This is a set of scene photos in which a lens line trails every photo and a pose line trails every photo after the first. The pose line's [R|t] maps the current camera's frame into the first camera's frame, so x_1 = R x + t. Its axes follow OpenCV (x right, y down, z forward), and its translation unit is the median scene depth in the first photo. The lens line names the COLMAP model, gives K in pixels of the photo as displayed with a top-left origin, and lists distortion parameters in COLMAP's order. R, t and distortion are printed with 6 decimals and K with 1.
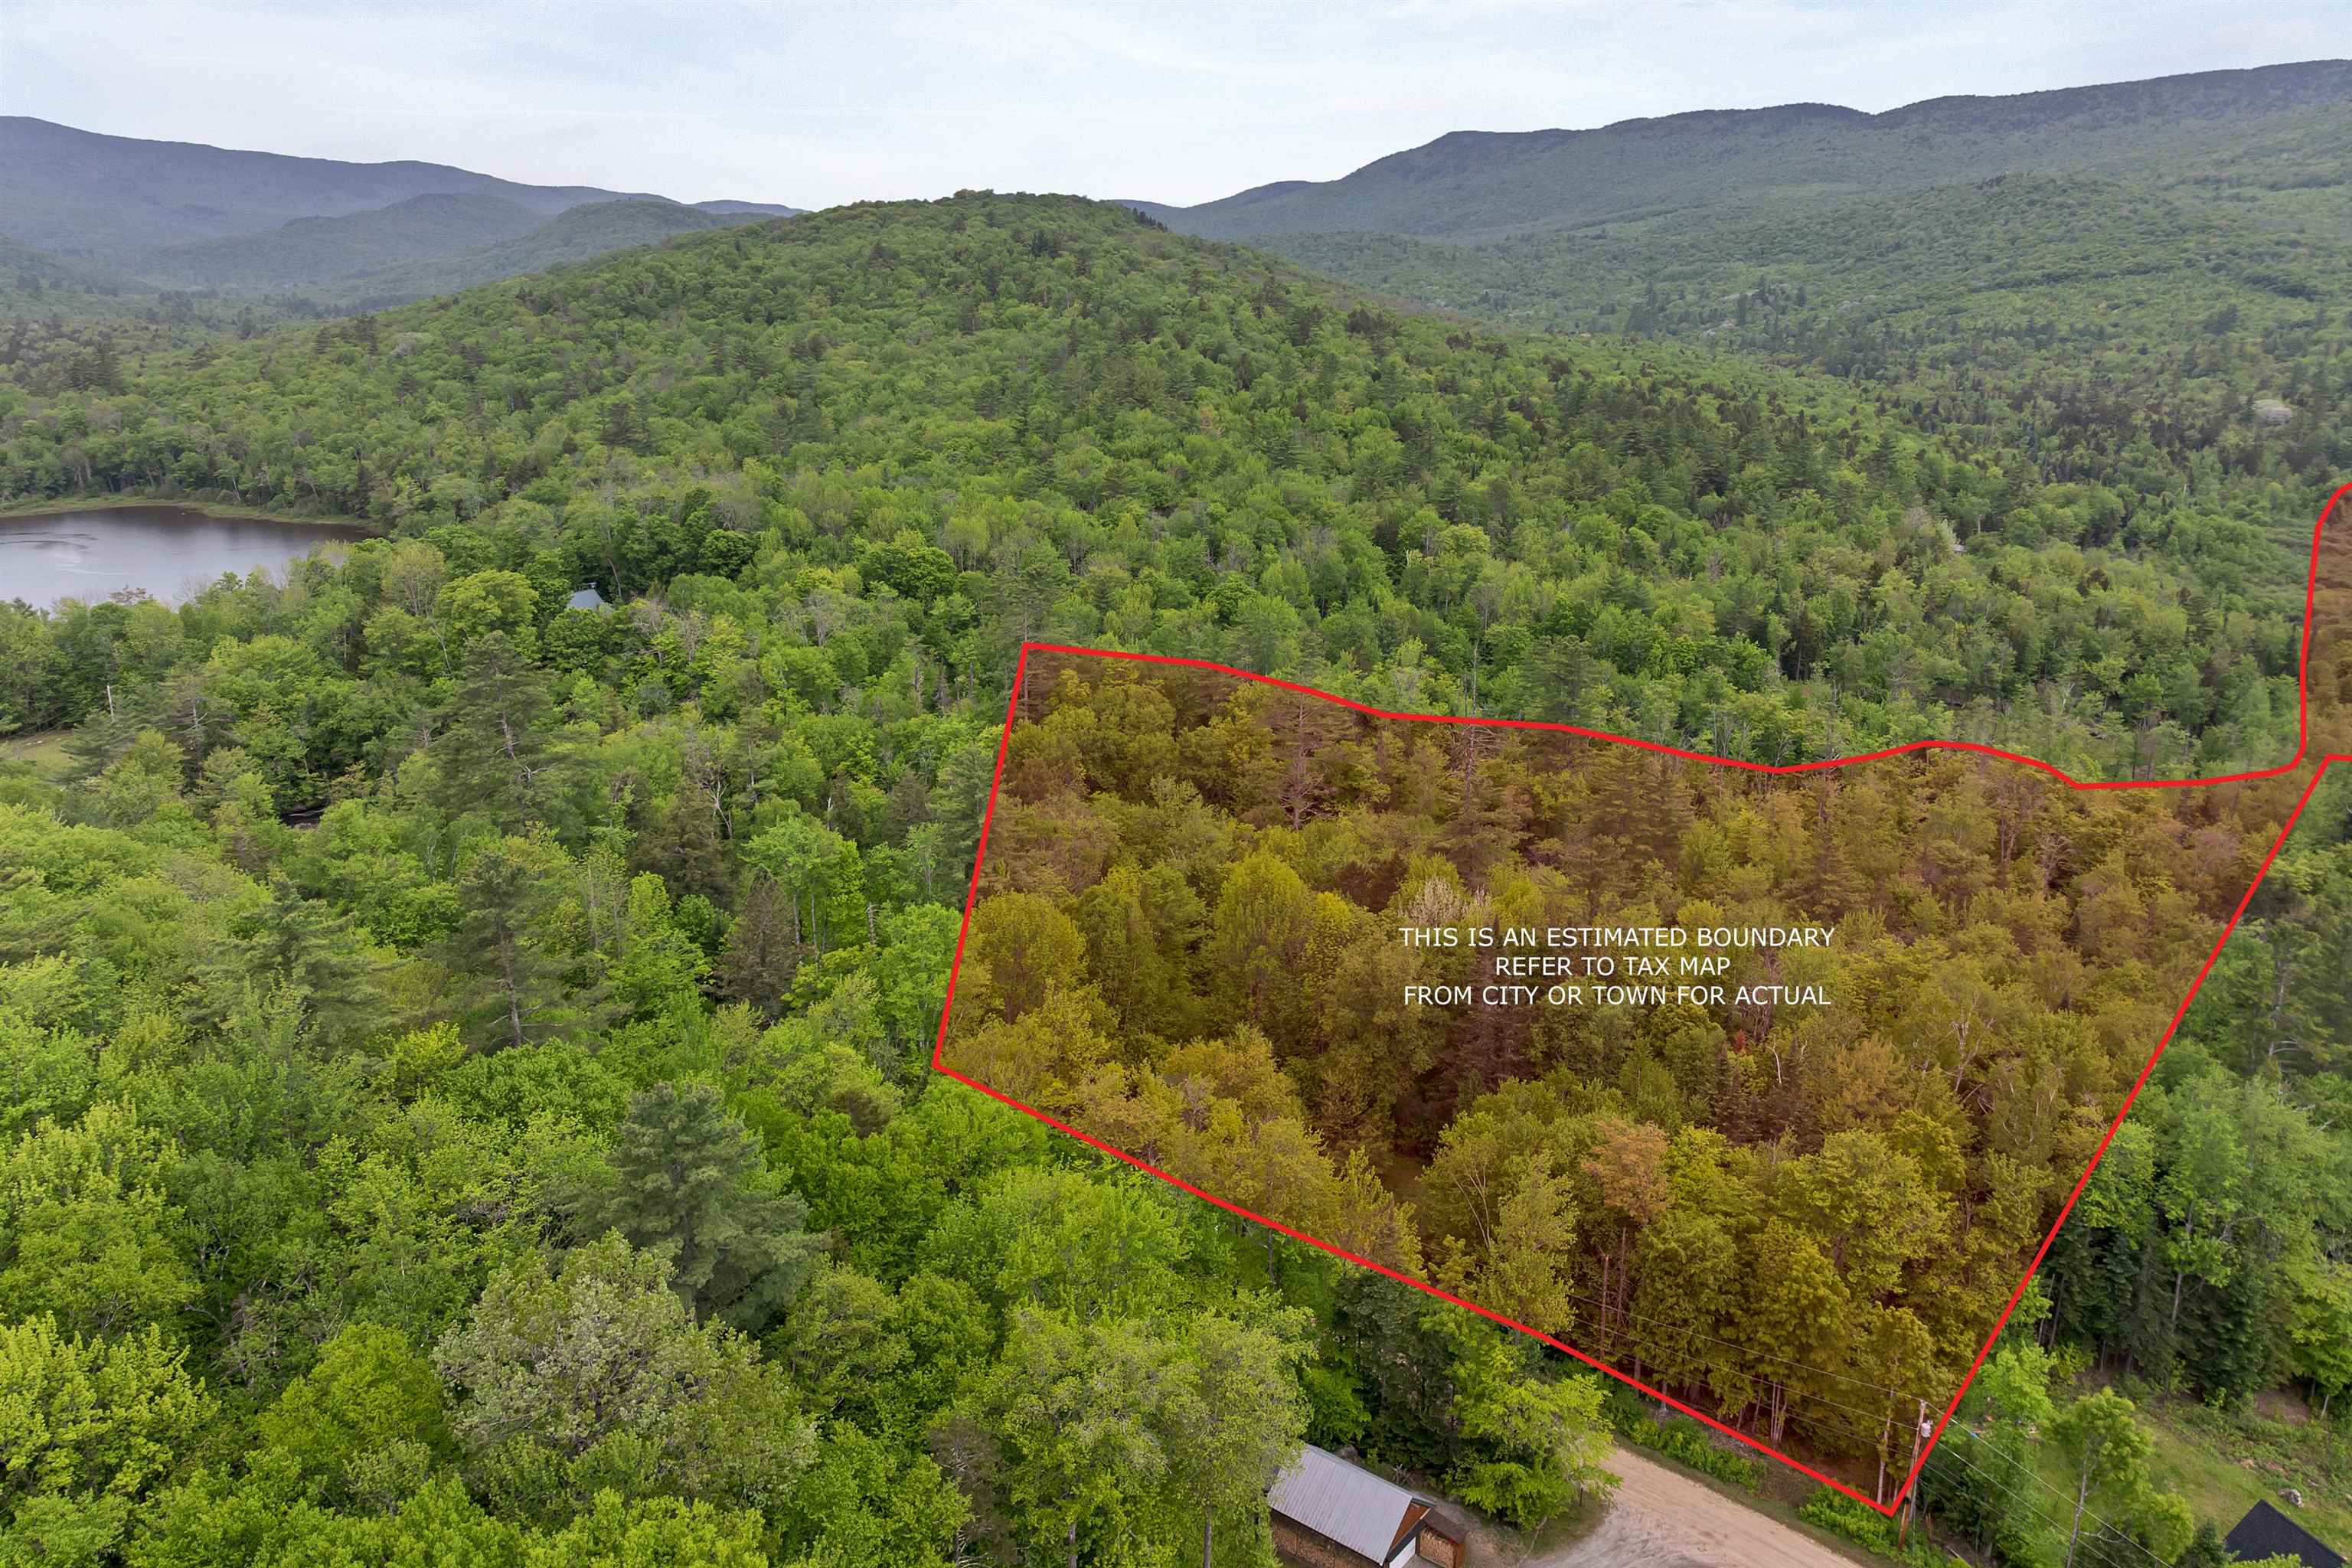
lens RADIAL K [[1704.3, 0, 1170.2], [0, 1704.3, 716.3], [0, 0, 1]] dist [-0.044925, -0.001261]
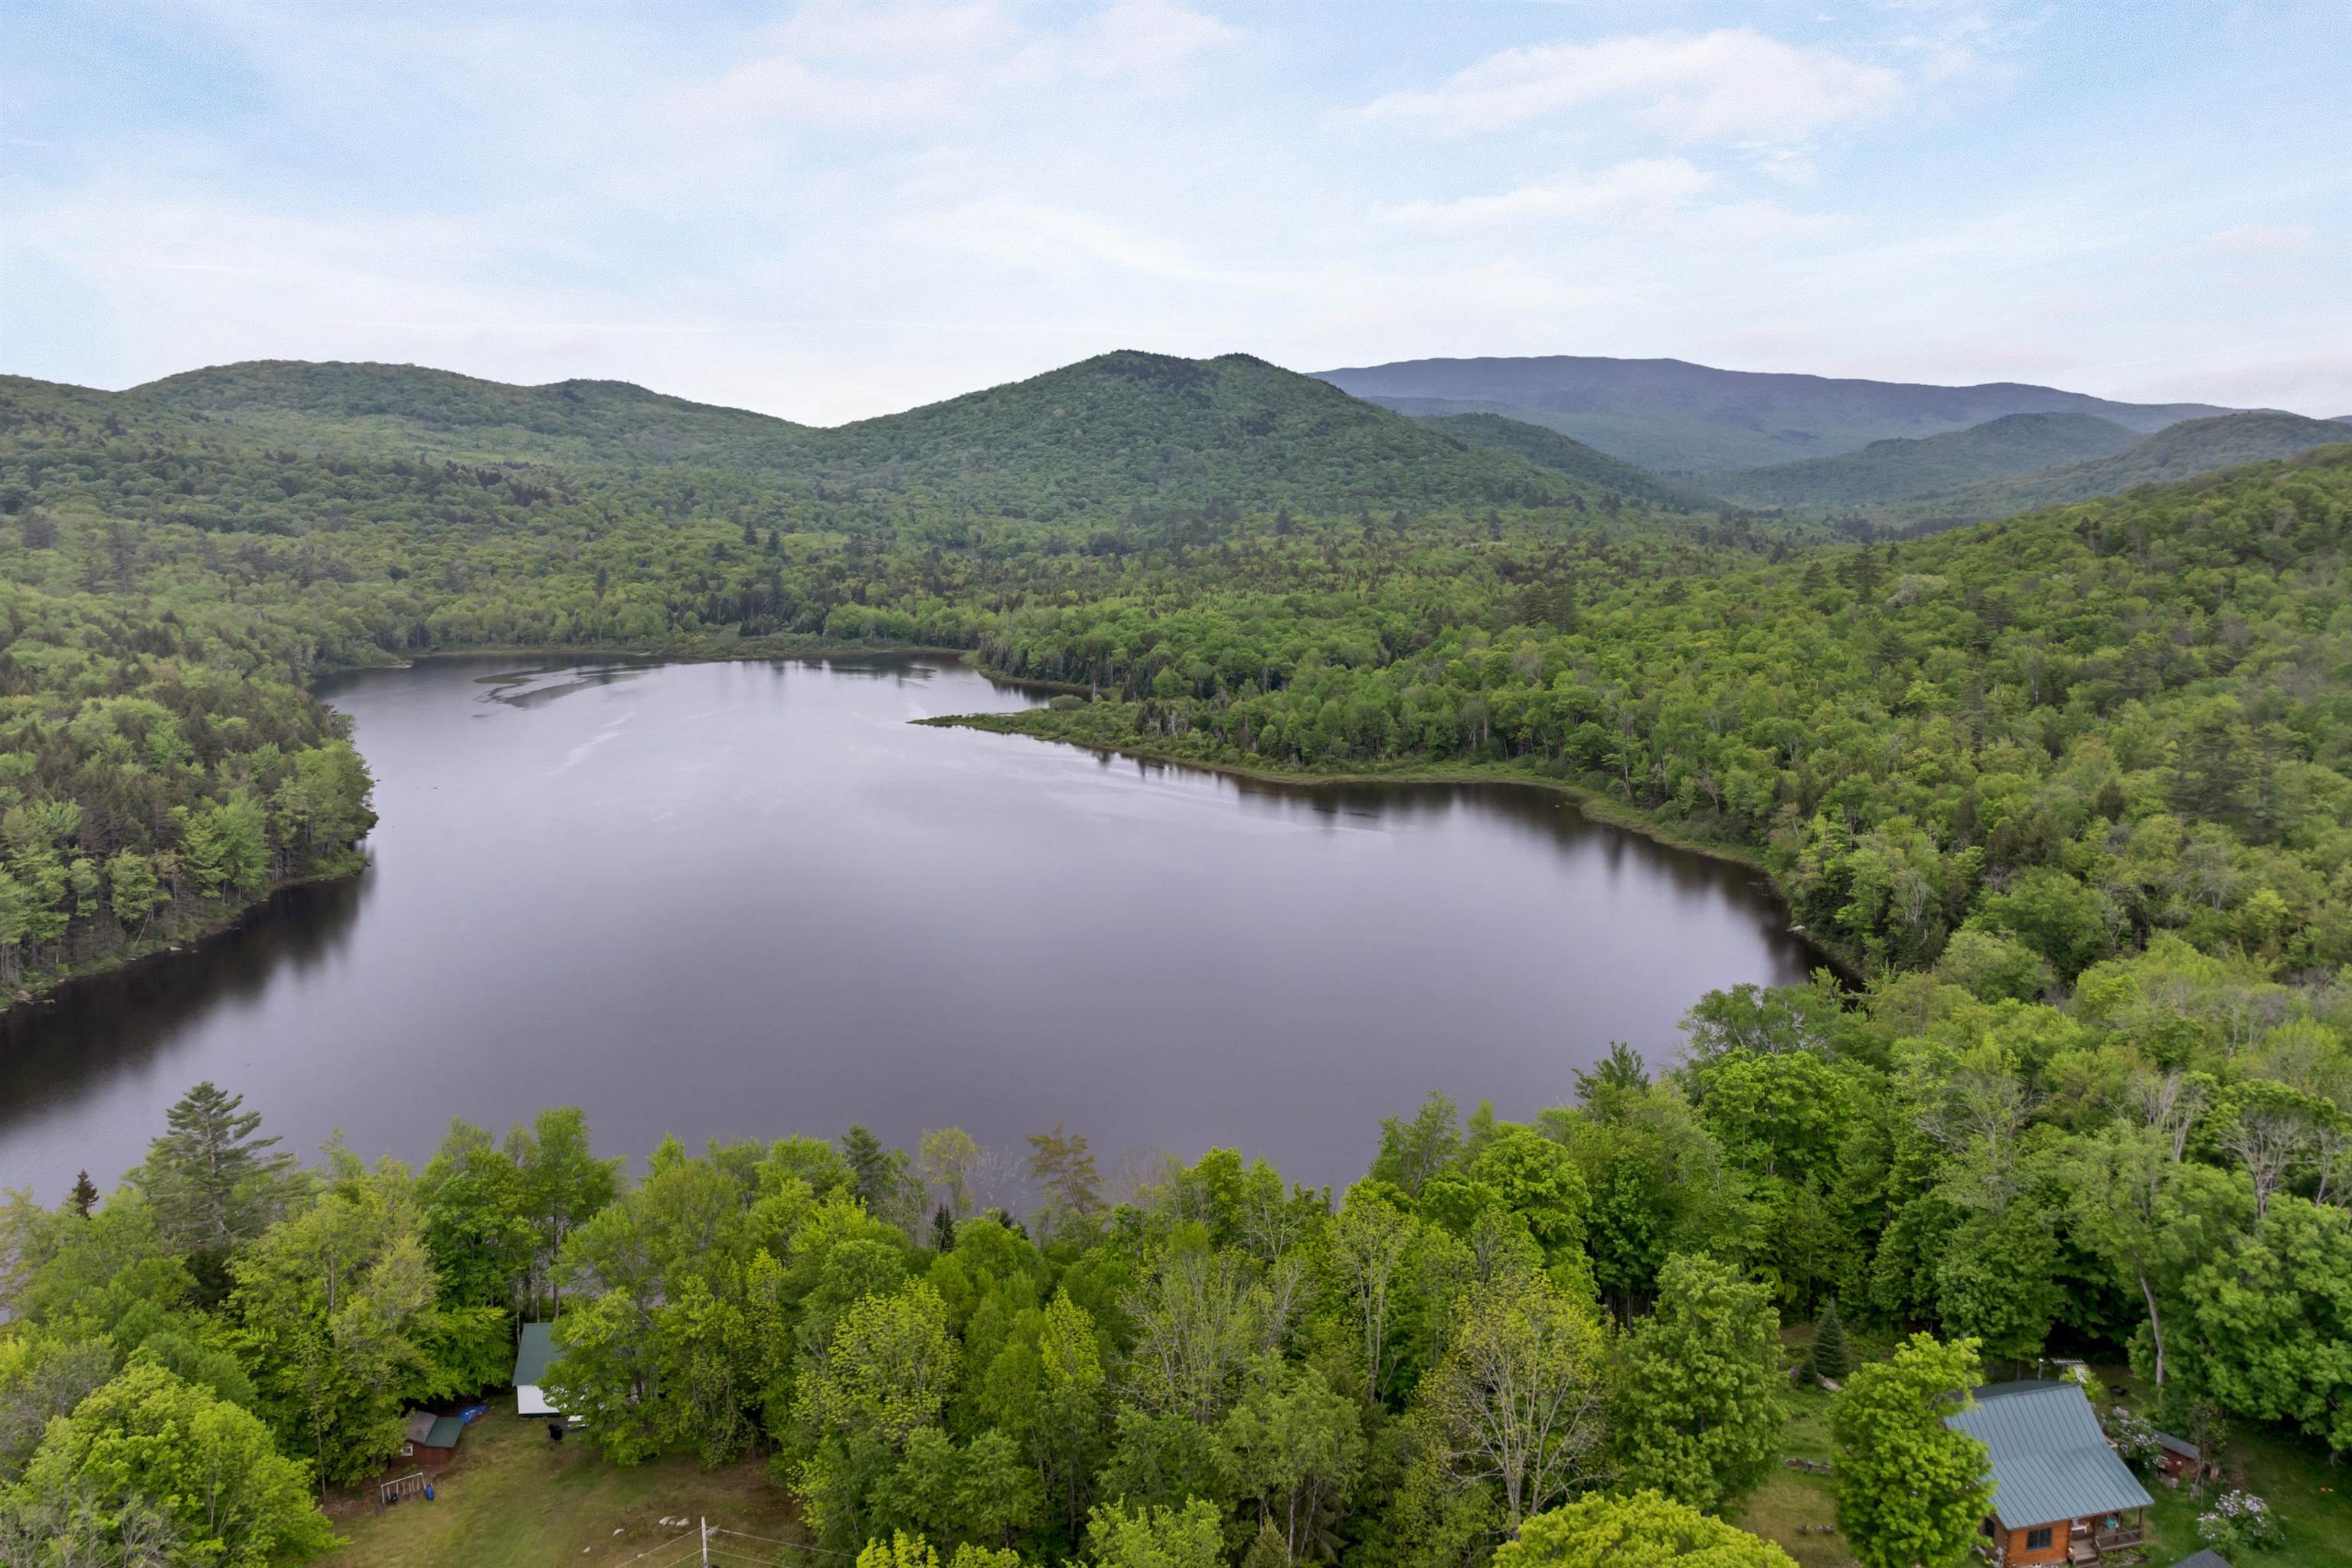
lens RADIAL K [[1704.3, 0, 1170.2], [0, 1704.3, 716.3], [0, 0, 1]] dist [-0.044925, -0.001261]
pose [[0.650892, 0.089318, -0.753897, -0.110878], [-0.183821, 0.982047, -0.042359, -0.084549], [0.736579, 0.166153, 0.655625, 0.315851]]
